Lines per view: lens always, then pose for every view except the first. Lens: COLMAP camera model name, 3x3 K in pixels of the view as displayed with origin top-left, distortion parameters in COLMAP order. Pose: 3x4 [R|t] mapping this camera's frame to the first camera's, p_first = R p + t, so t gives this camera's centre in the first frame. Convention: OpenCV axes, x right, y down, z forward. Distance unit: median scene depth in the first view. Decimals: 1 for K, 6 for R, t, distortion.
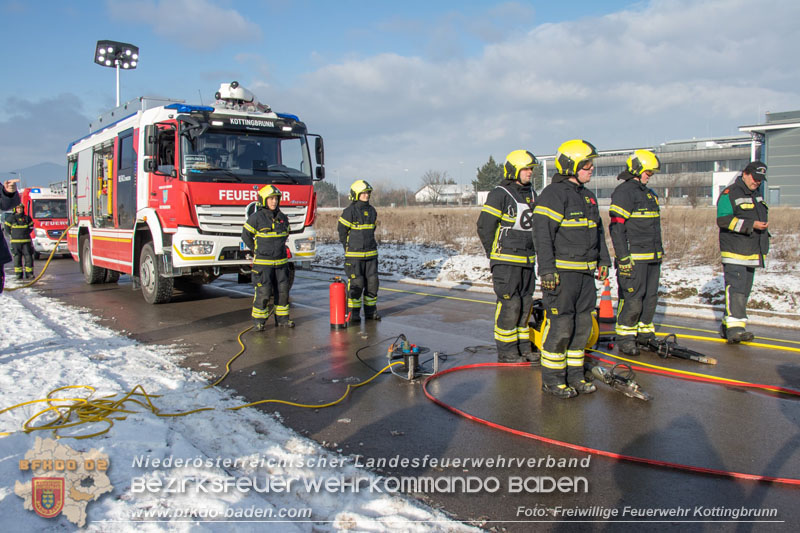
lens RADIAL K [[674.0, 0, 400.0], [0, 674.0, 266.5], [0, 0, 1]] dist [-0.155740, 0.002079]
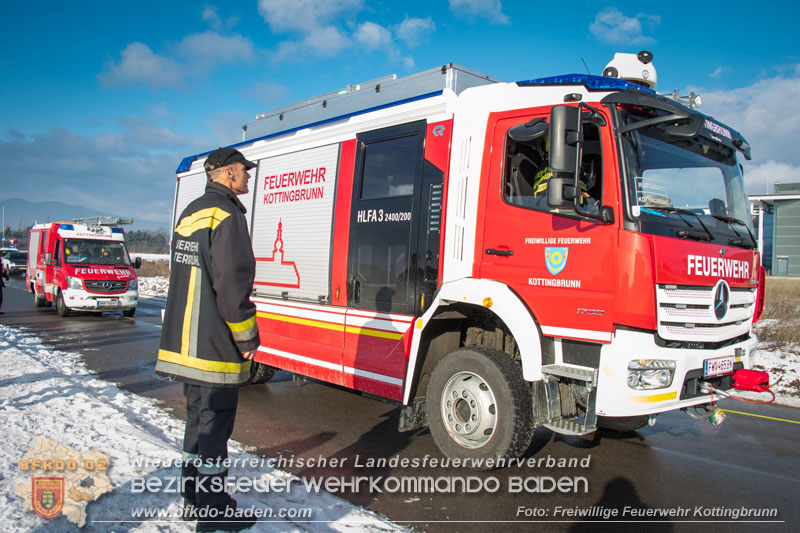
lens RADIAL K [[674.0, 0, 400.0], [0, 674.0, 266.5], [0, 0, 1]] dist [-0.155740, 0.002079]
pose [[0.998289, 0.044832, 0.037538, -0.468876], [-0.041581, 0.995656, -0.083311, -0.054506], [-0.041110, 0.081608, 0.995816, 0.504828]]
